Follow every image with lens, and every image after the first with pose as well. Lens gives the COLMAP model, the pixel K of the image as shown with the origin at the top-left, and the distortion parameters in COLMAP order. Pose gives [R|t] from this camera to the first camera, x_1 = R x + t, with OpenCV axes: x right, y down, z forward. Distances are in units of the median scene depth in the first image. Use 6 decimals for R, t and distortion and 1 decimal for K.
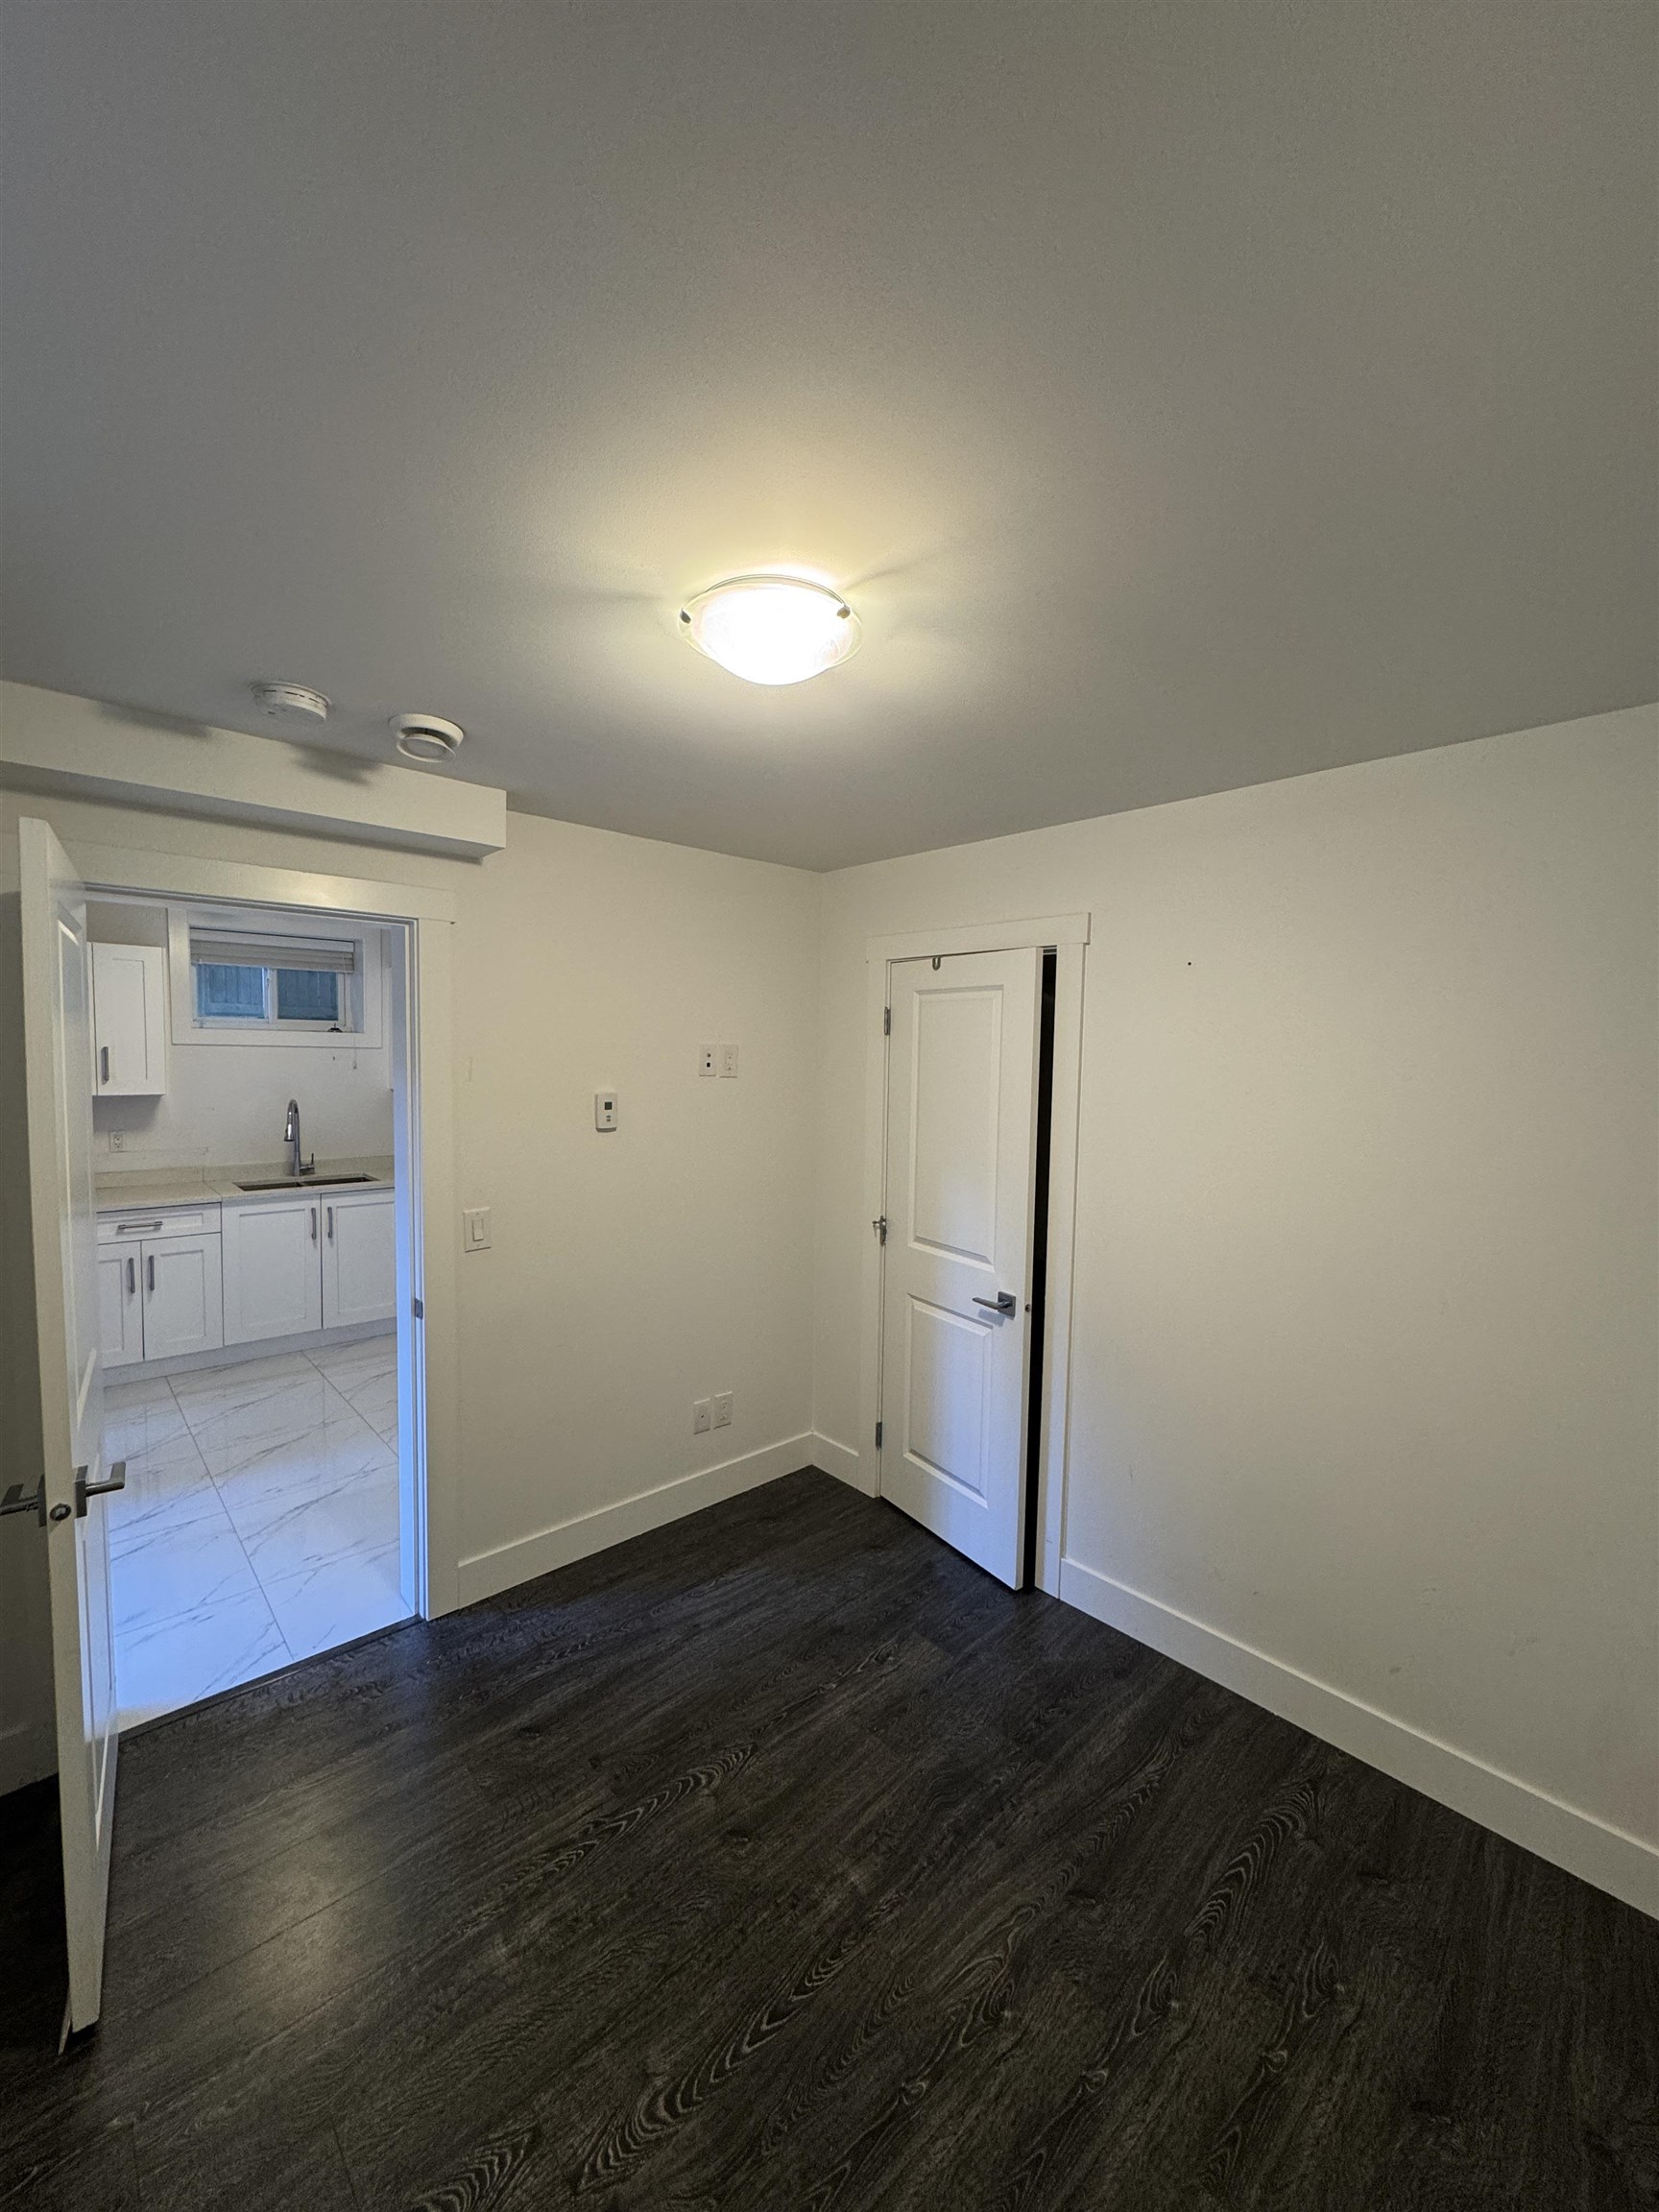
lens RADIAL K [[881.5, 0, 829.5], [0, 881.5, 1106.0], [0, 0, 1]] dist [-0.003592, 0.000716]
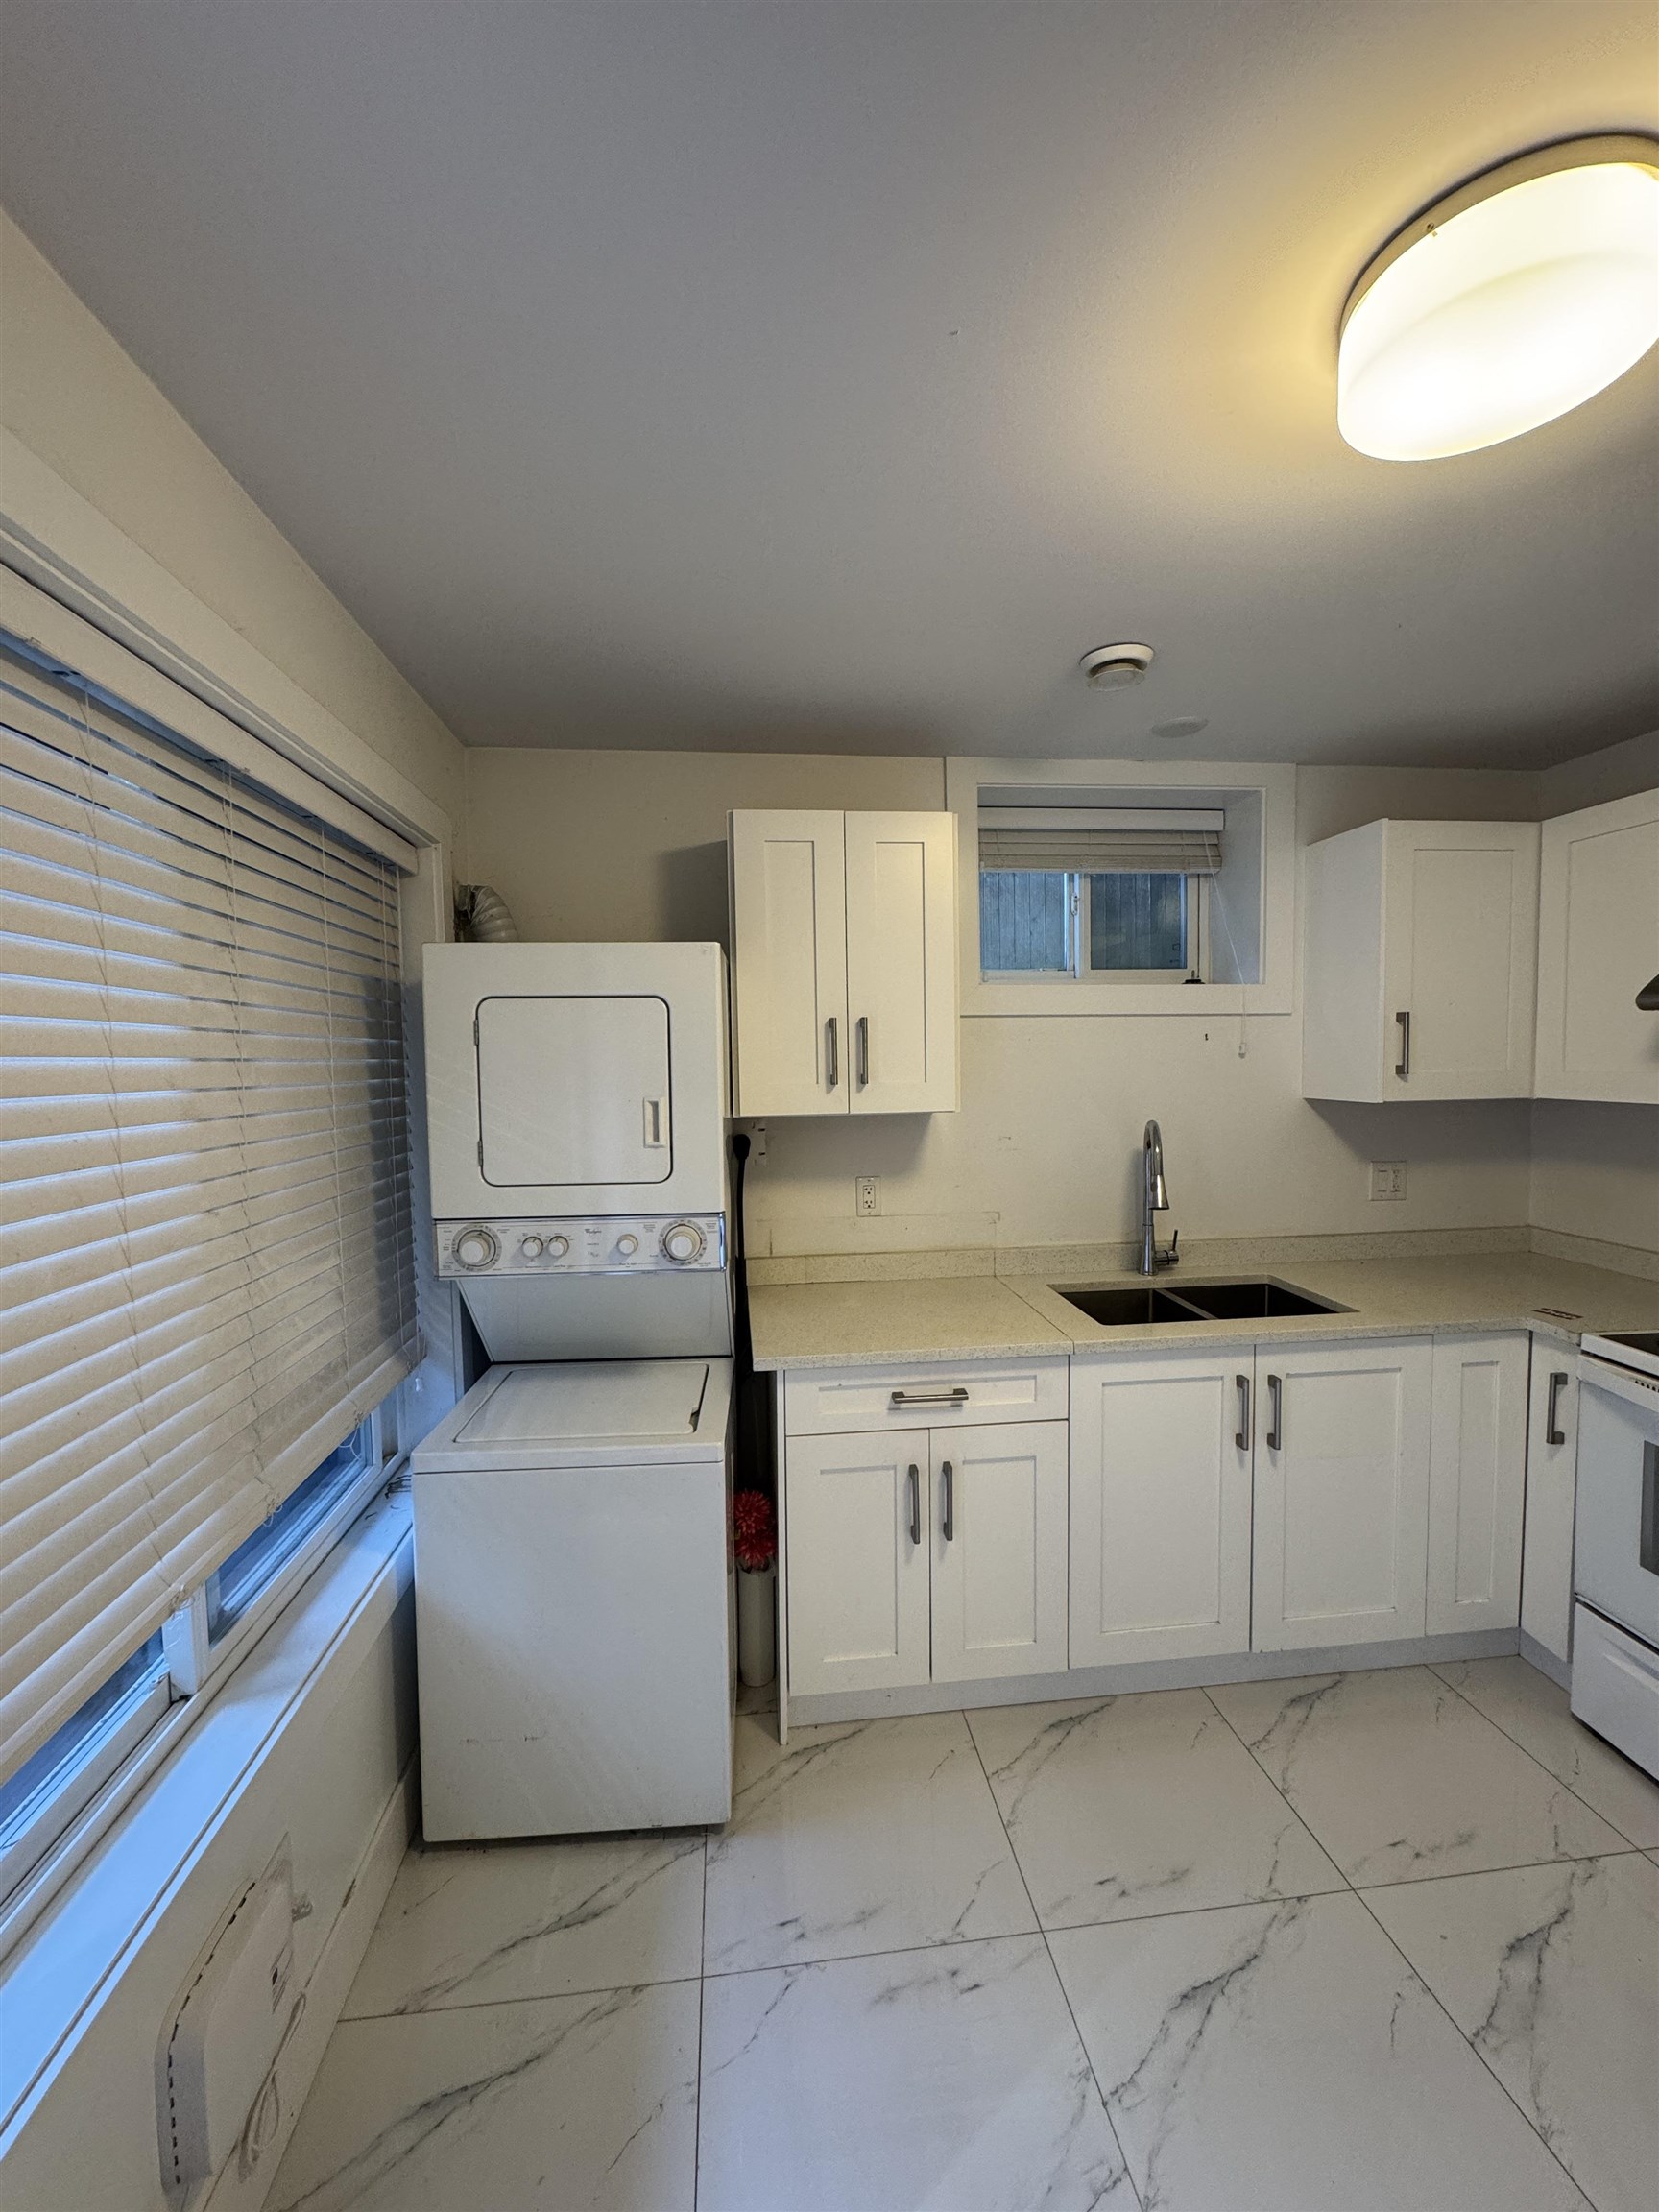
lens RADIAL K [[881.5, 0, 829.5], [0, 881.5, 1106.0], [0, 0, 1]] dist [-0.003592, 0.000716]
pose [[0.808424, -0.000298, -0.588601, -0.495431], [-0.002089, 0.999992, -0.003374, -0.014151], [0.588598, 0.003957, 0.808417, 0.531267]]
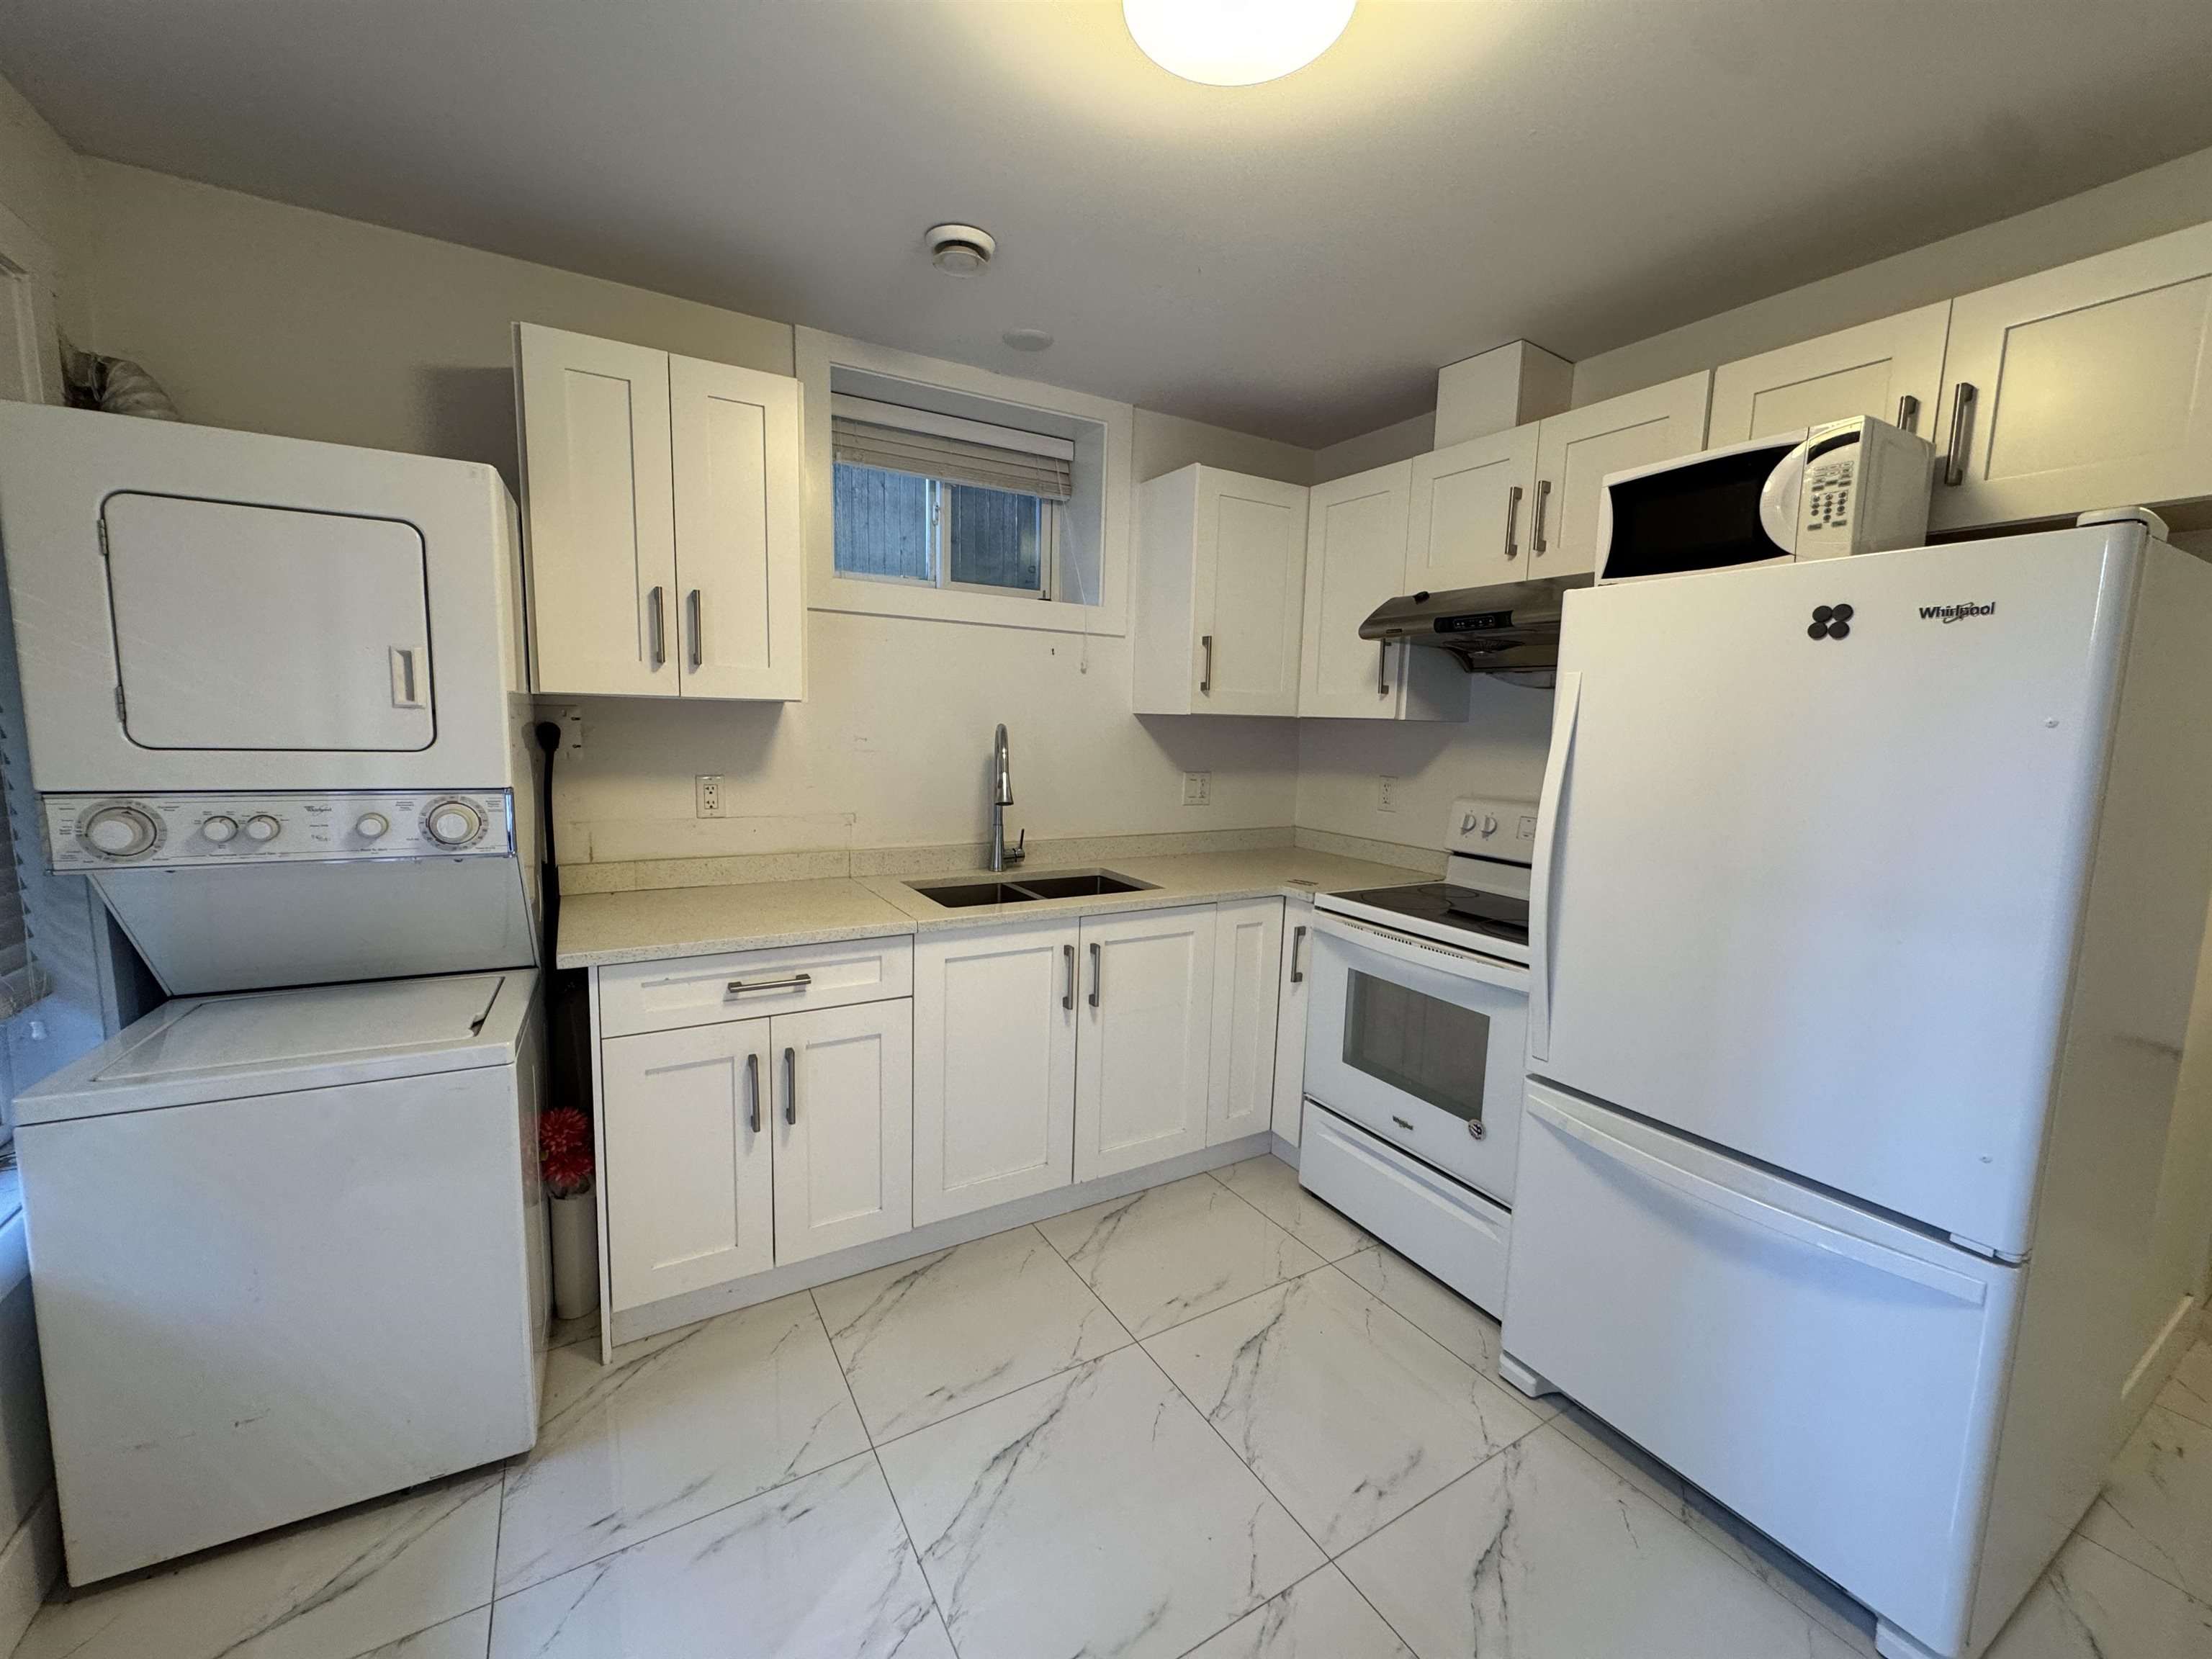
lens RADIAL K [[881.5, 0, 1105.9], [0, 881.5, 831.9], [0, 0, 1]] dist [-0.003592, 0.000716]
pose [[0.979257, 0.033298, -0.199867, -0.471338], [-0.020249, 0.997549, 0.066981, 0.021384], [0.201607, -0.061544, 0.977531, 0.534314]]
